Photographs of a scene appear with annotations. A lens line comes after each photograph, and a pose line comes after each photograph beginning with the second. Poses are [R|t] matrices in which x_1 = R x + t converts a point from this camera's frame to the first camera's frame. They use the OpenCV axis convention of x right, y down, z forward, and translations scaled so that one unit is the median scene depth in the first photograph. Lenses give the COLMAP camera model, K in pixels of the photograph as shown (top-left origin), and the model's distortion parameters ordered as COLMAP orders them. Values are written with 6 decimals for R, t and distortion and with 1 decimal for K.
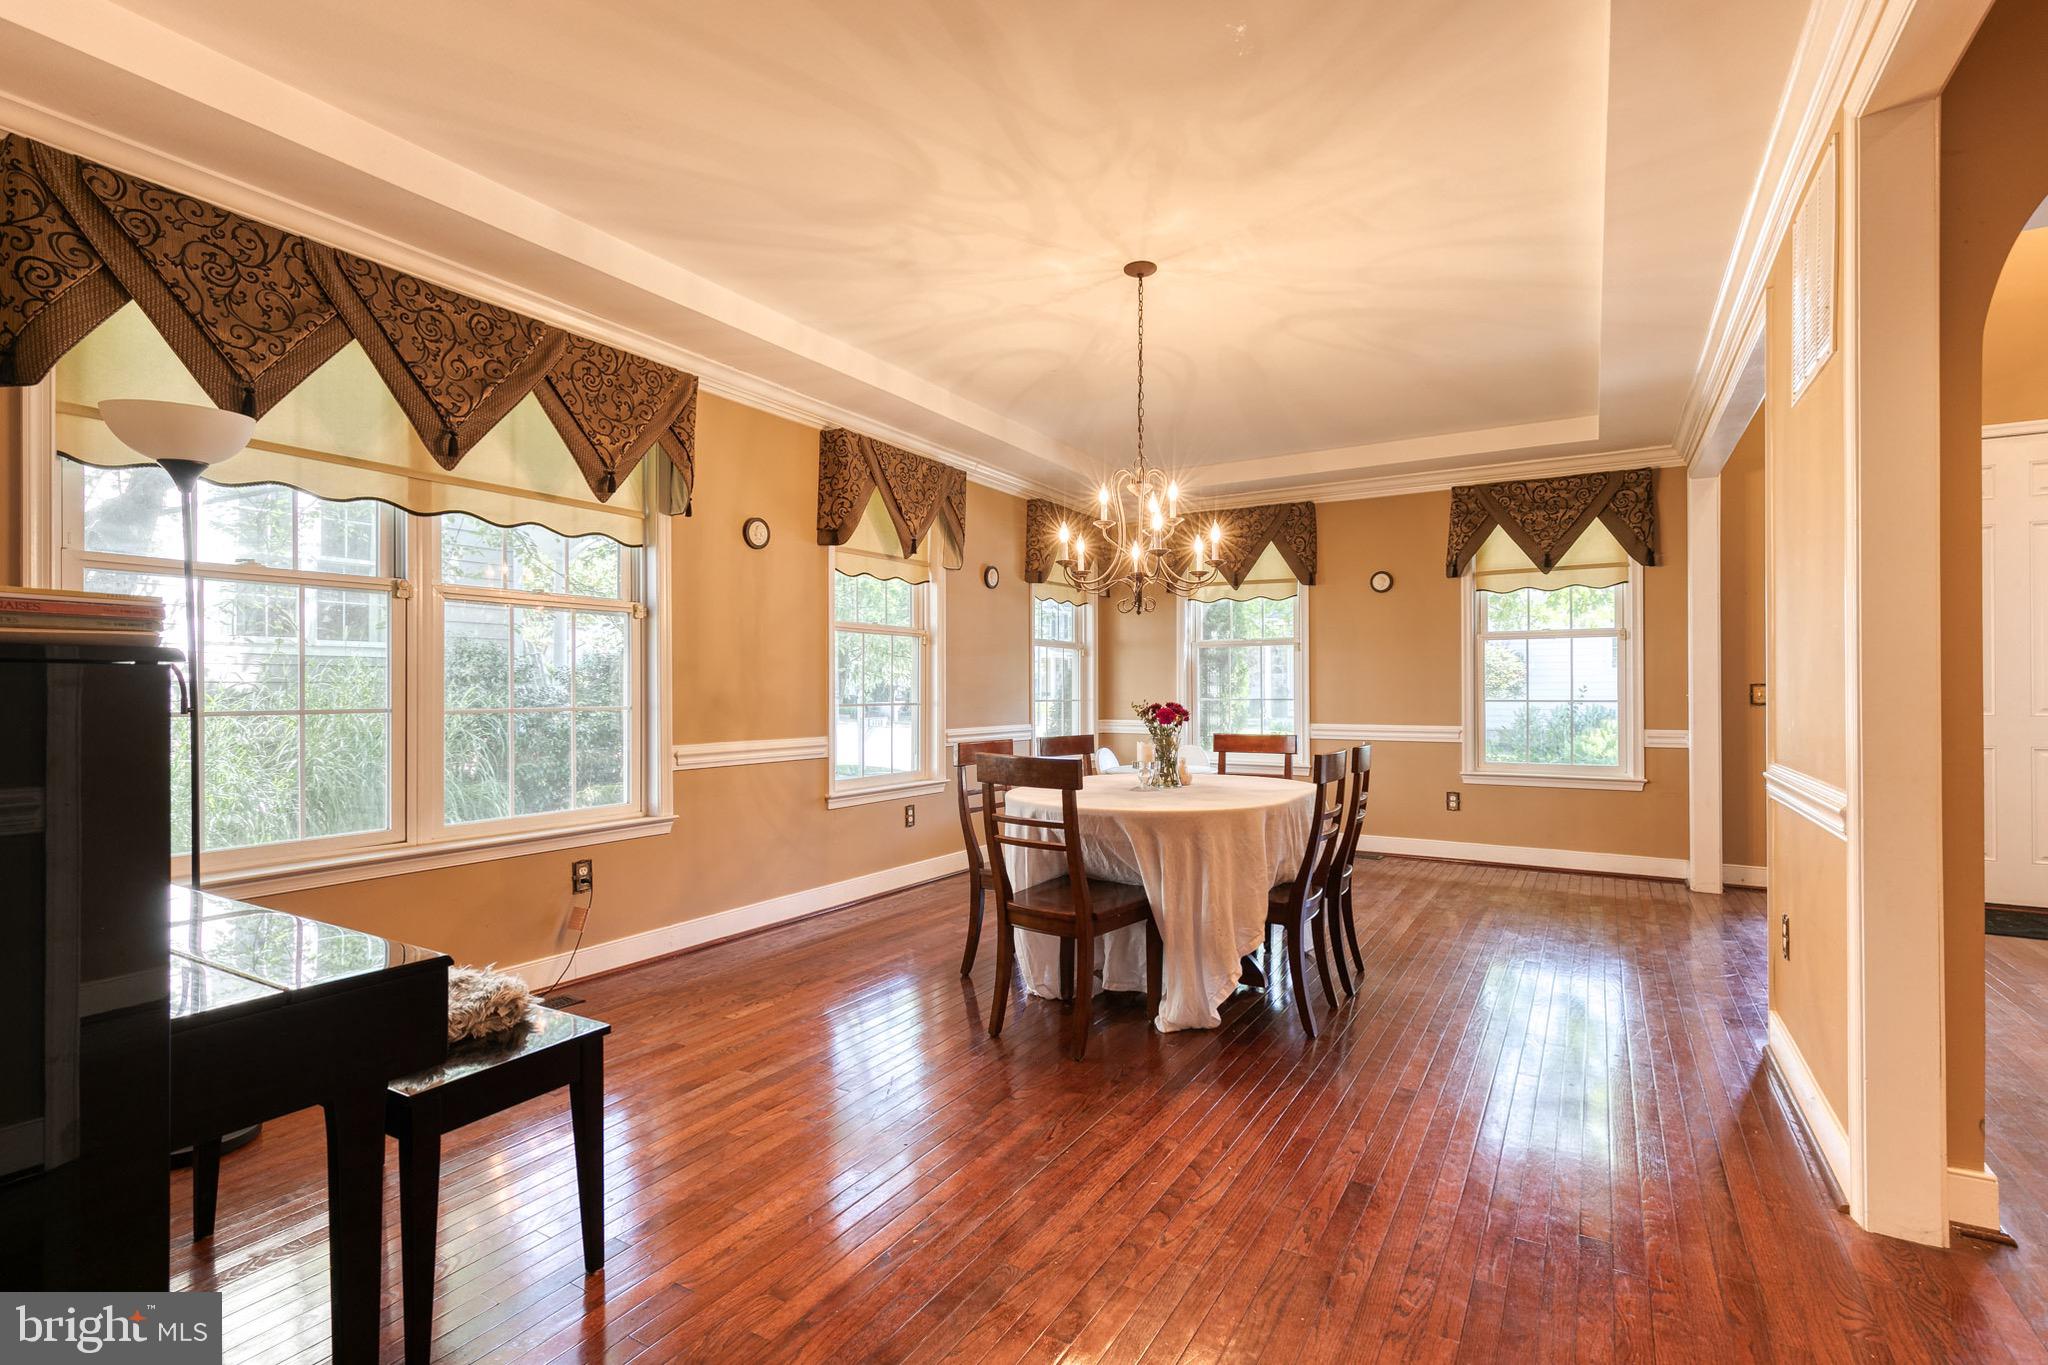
lens RADIAL K [[916.1, 0, 1060.4], [0, 916.1, 670.9], [0, 0, 1]] dist [0.007779, -0.001441]
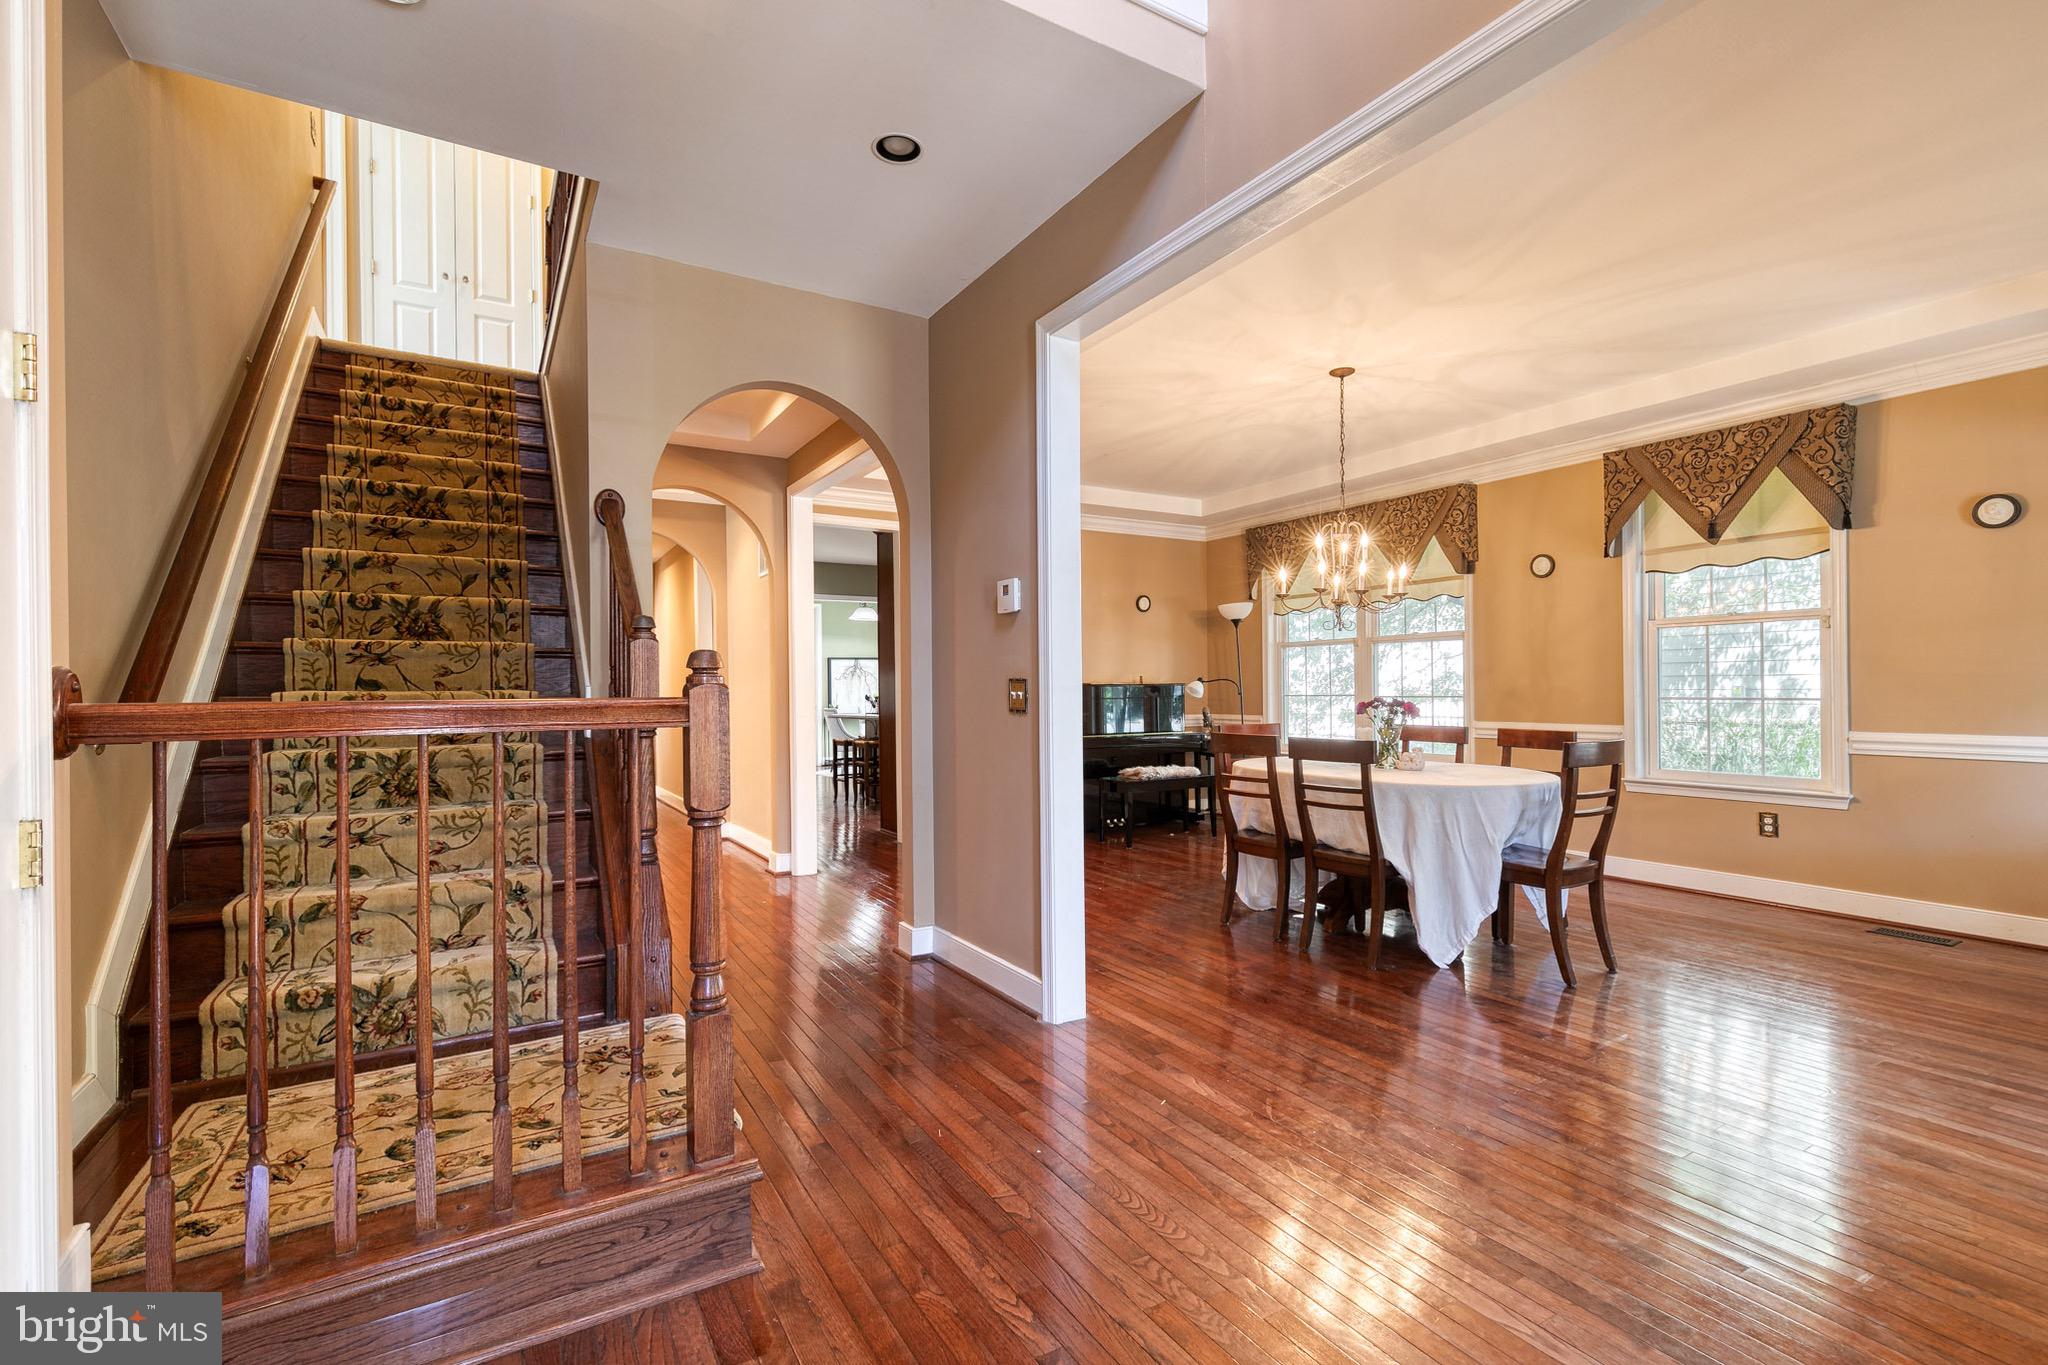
lens RADIAL K [[916.1, 0, 1019.8], [0, 916.1, 683.9], [0, 0, 1]] dist [0.007779, -0.001441]
pose [[-0.489174, 0.001764, -0.872184, 1.200545], [0.028000, 0.999514, -0.013683, 0.016335], [0.871736, -0.031115, -0.488986, 0.996917]]
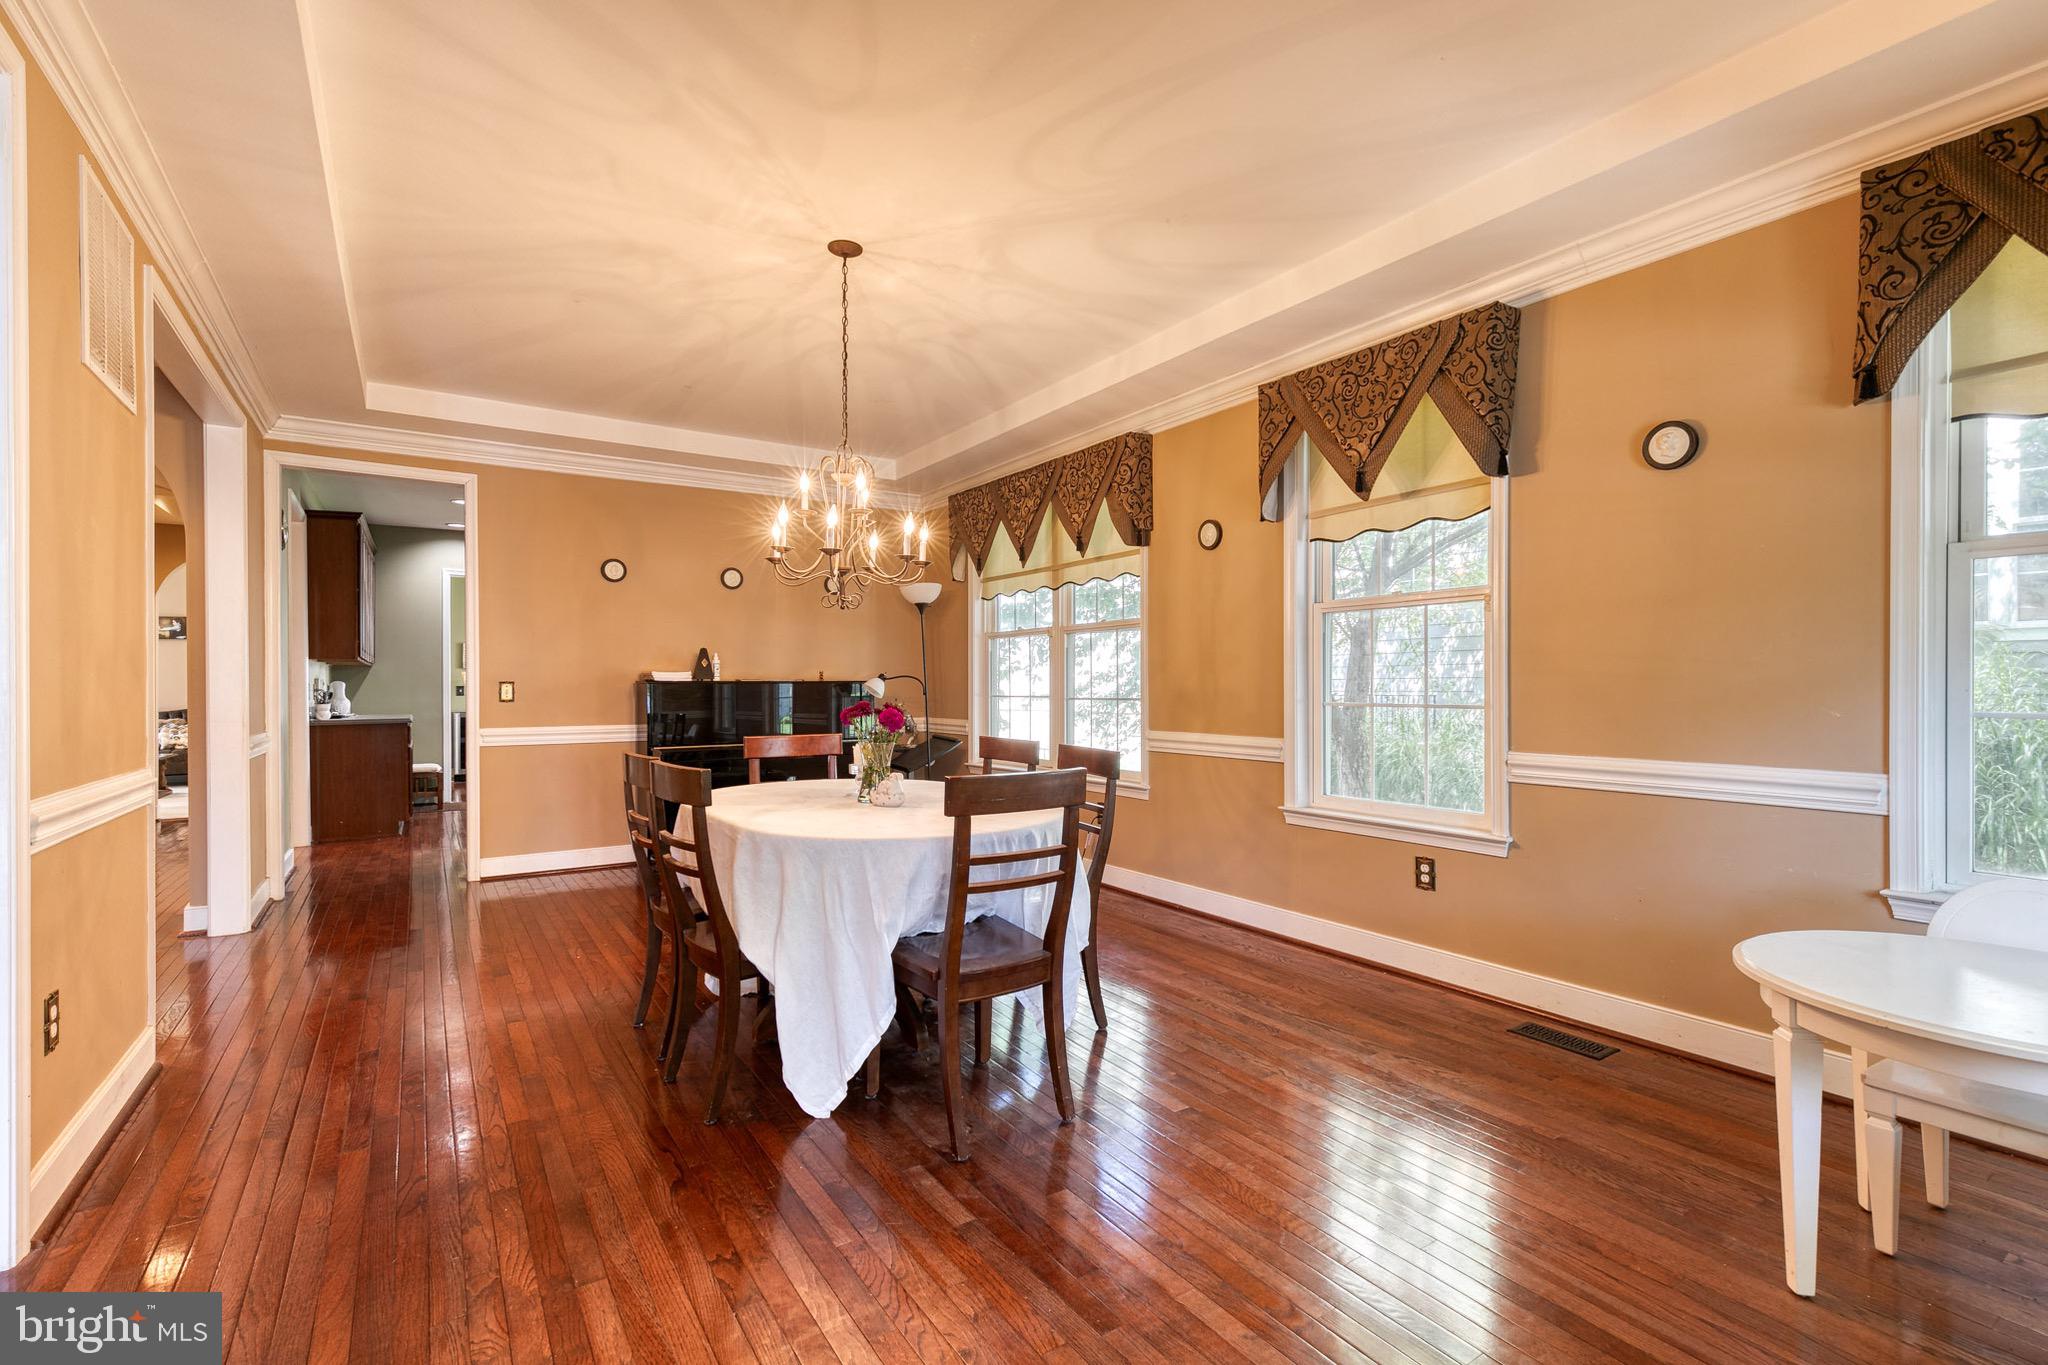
lens RADIAL K [[916.1, 0, 1023.6], [0, 916.1, 684.7], [0, 0, 1]] dist [0.007779, -0.001441]
pose [[-0.447419, 0.001201, -0.894324, 0.699138], [0.021908, 0.999714, -0.009617, 0.024894], [0.894056, -0.023896, -0.447317, 1.285395]]
